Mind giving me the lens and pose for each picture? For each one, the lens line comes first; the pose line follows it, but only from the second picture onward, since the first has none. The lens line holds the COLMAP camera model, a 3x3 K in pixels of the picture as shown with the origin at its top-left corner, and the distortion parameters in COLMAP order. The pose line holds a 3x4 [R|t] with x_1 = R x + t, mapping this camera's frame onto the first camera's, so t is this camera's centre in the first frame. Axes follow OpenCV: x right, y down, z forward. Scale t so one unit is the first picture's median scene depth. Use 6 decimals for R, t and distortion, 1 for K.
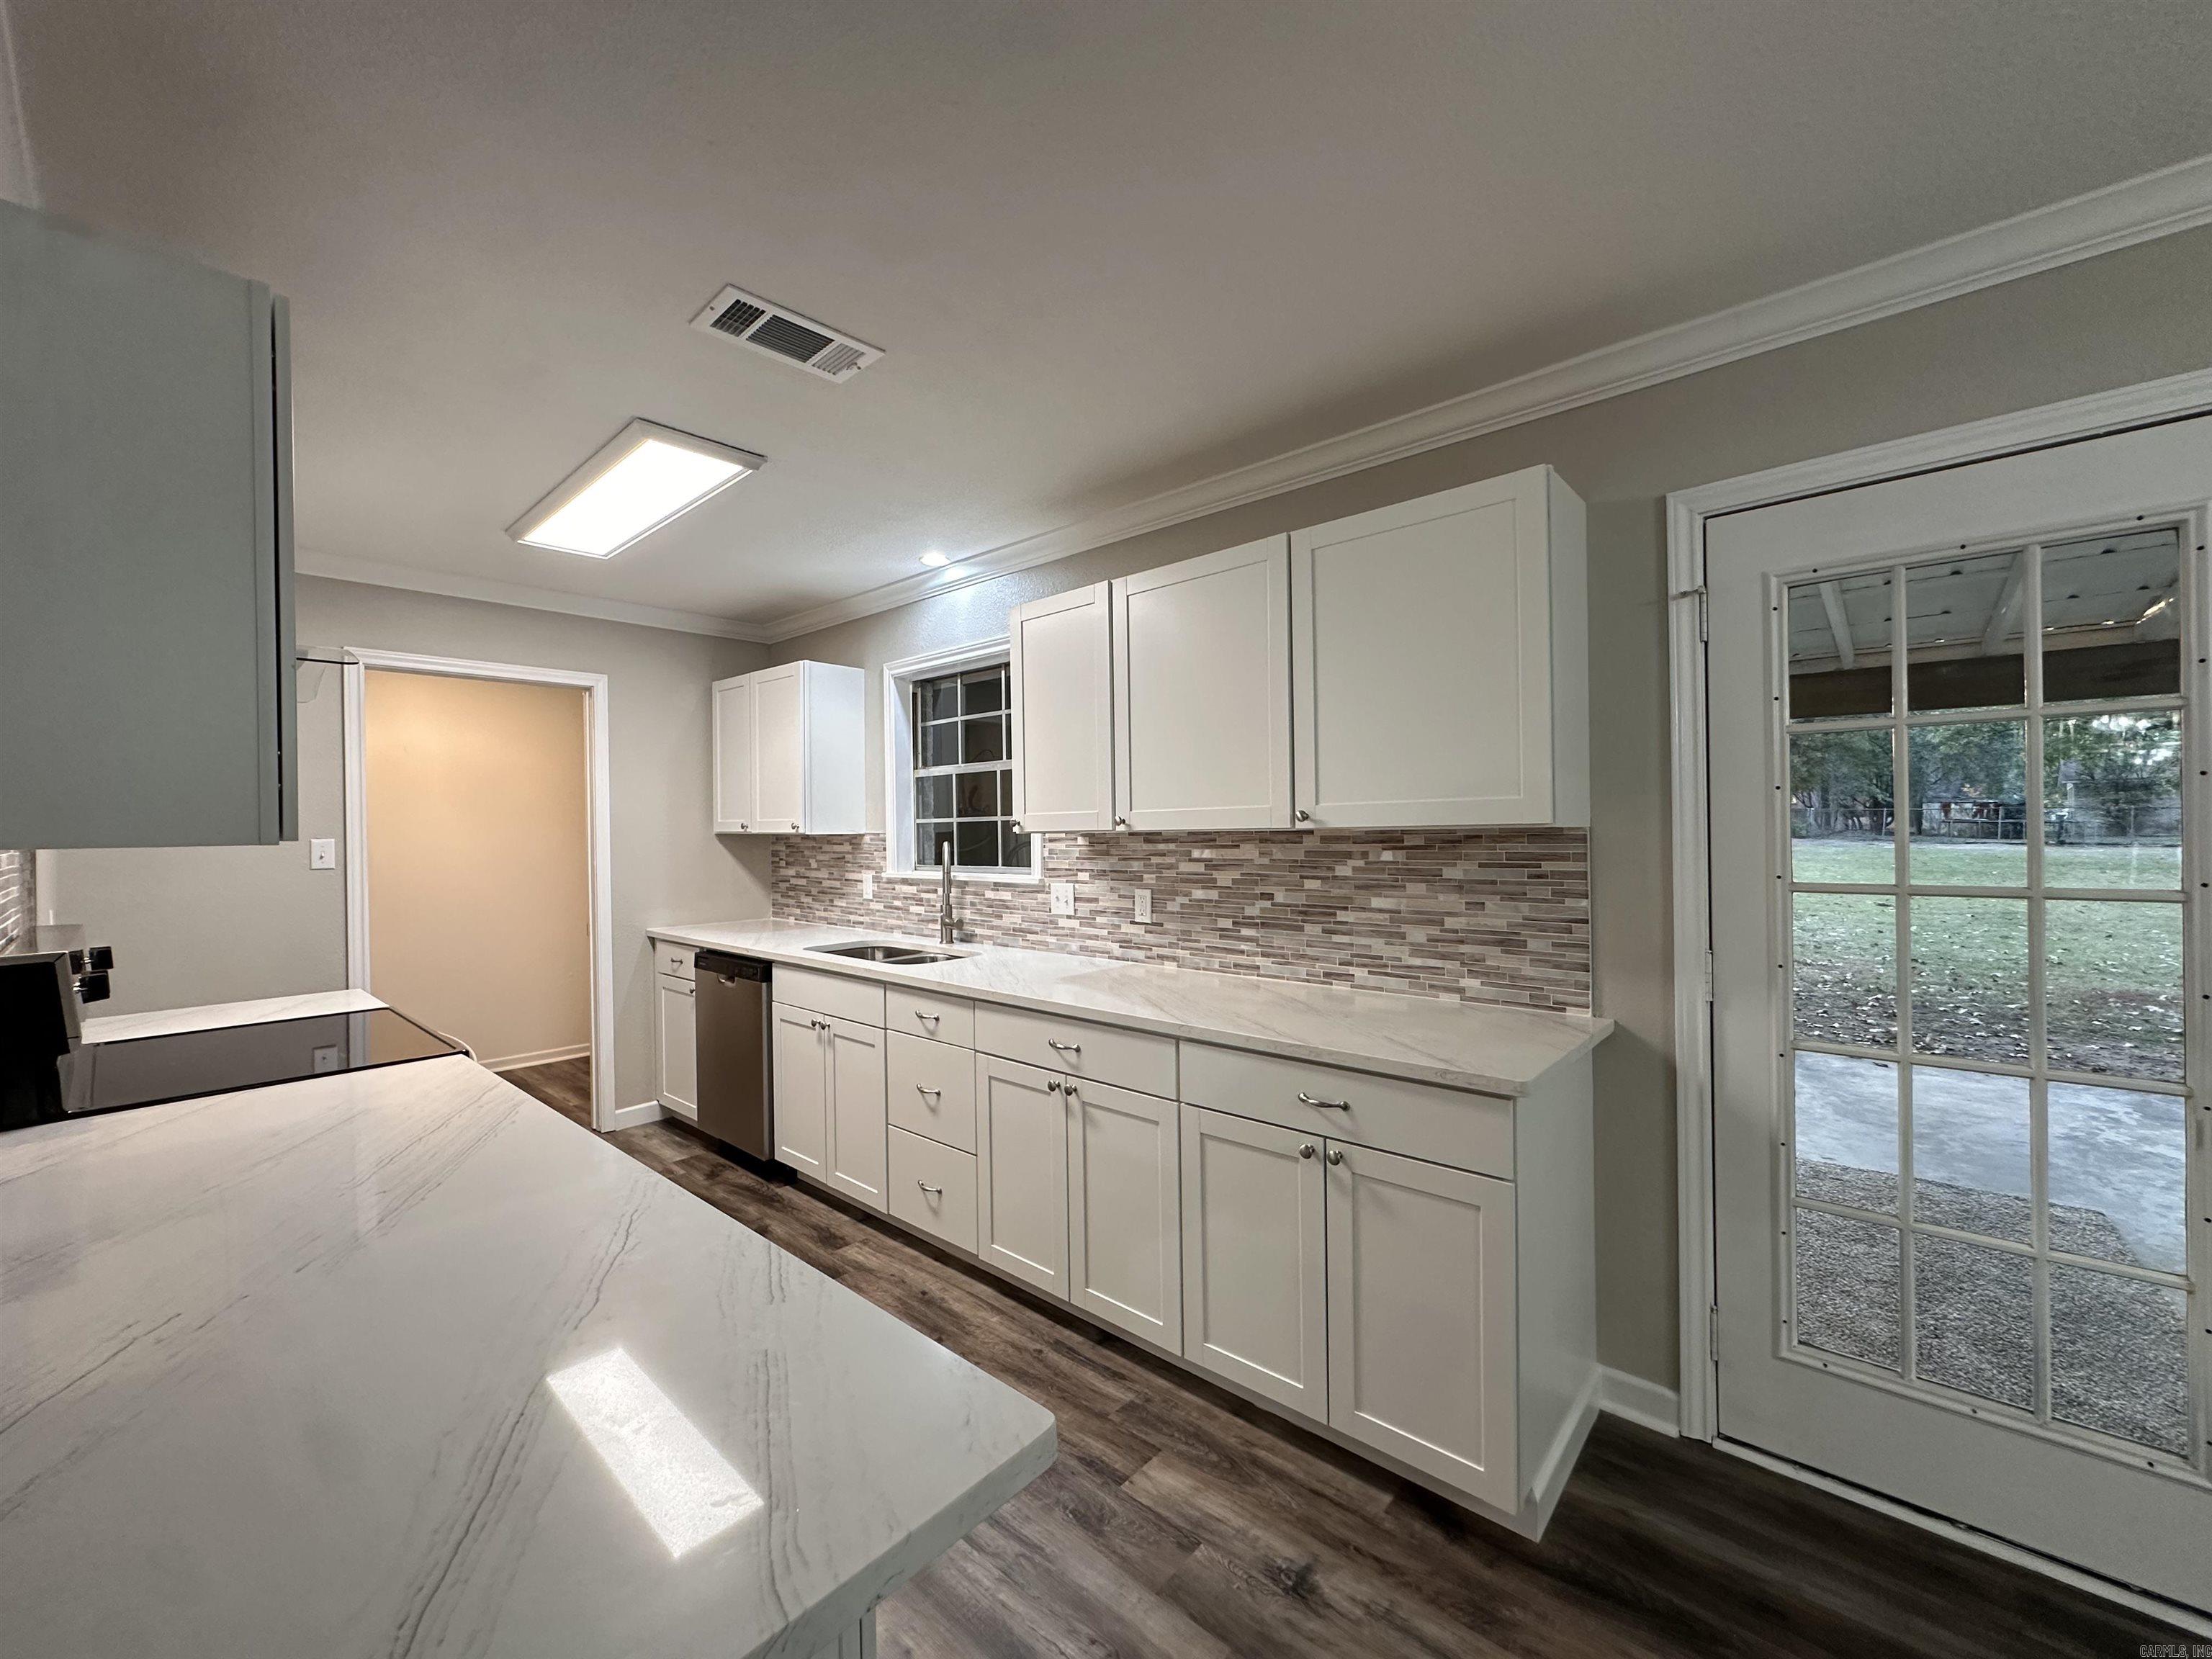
lens RADIAL K [[879.7, 0, 1101.5], [0, 879.7, 833.0], [0, 0, 1]] dist [-0.001409, -0.000728]
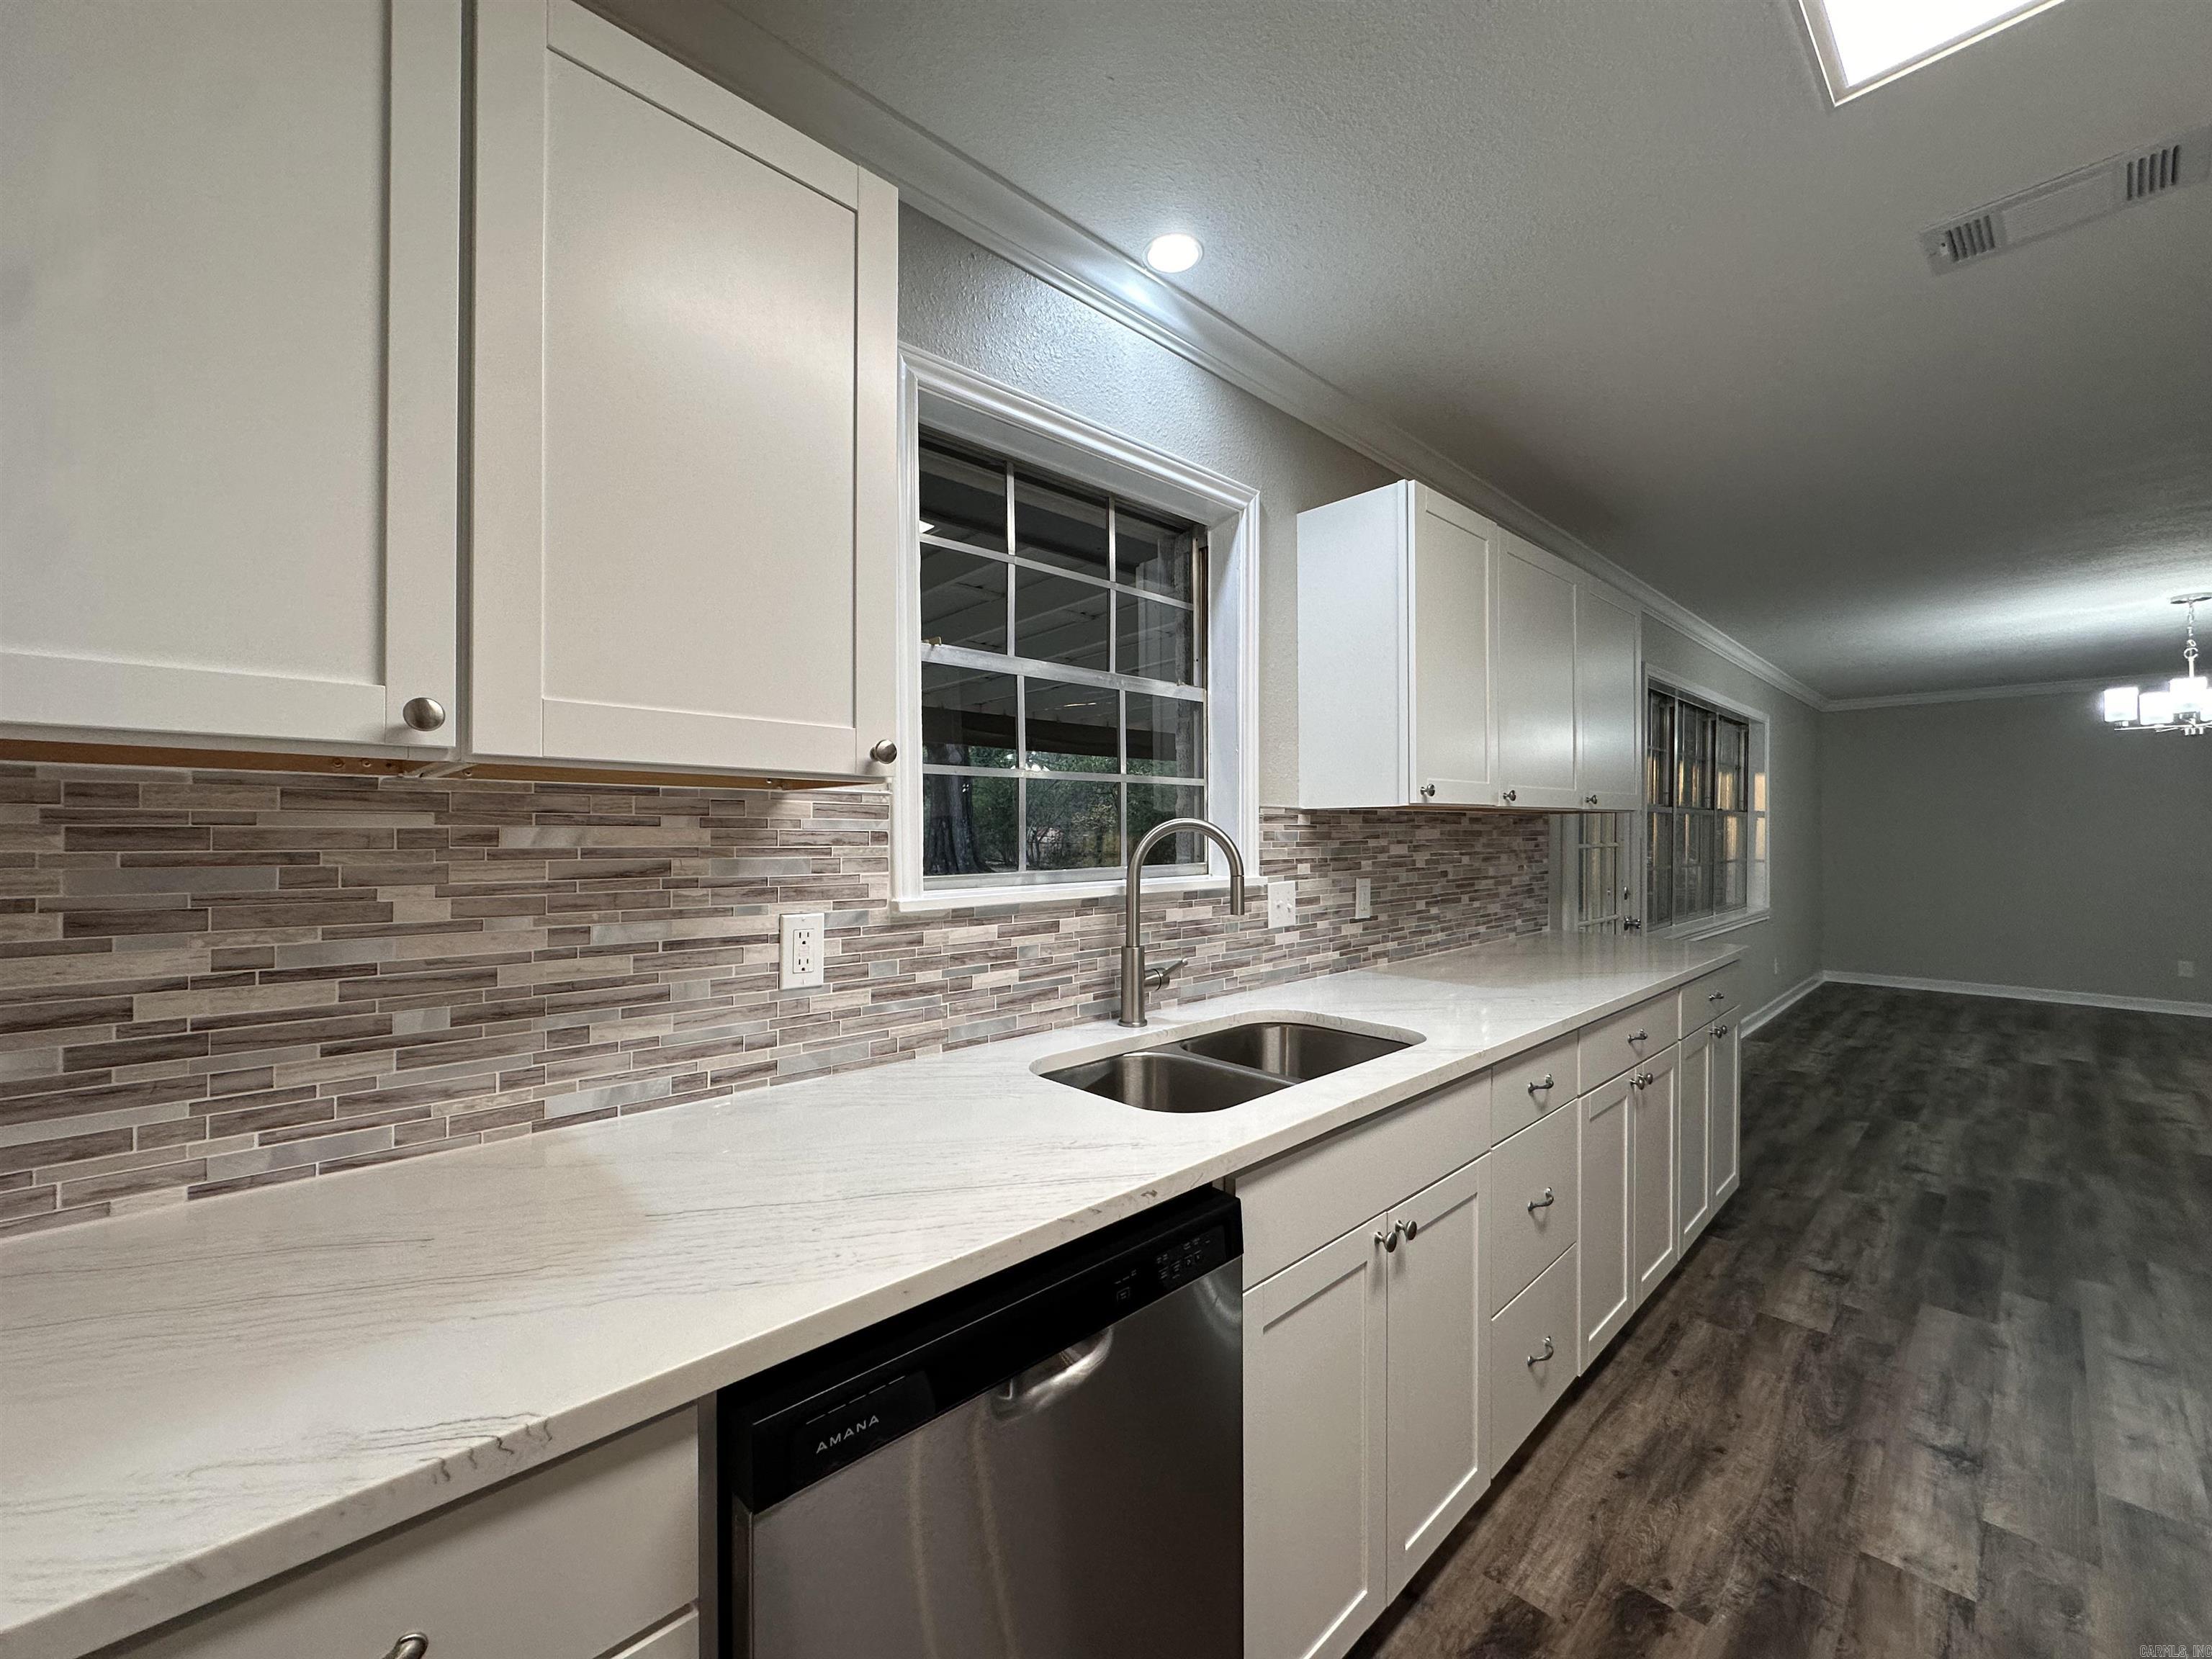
lens RADIAL K [[879.7, 0, 1101.5], [0, 879.7, 833.0], [0, 0, 1]] dist [-0.001409, -0.000728]
pose [[0.088646, 0.013244, 0.995975, -0.748282], [0.009002, 0.999860, -0.014096, 0.027912], [-0.996023, 0.010215, 0.088514, 1.087774]]
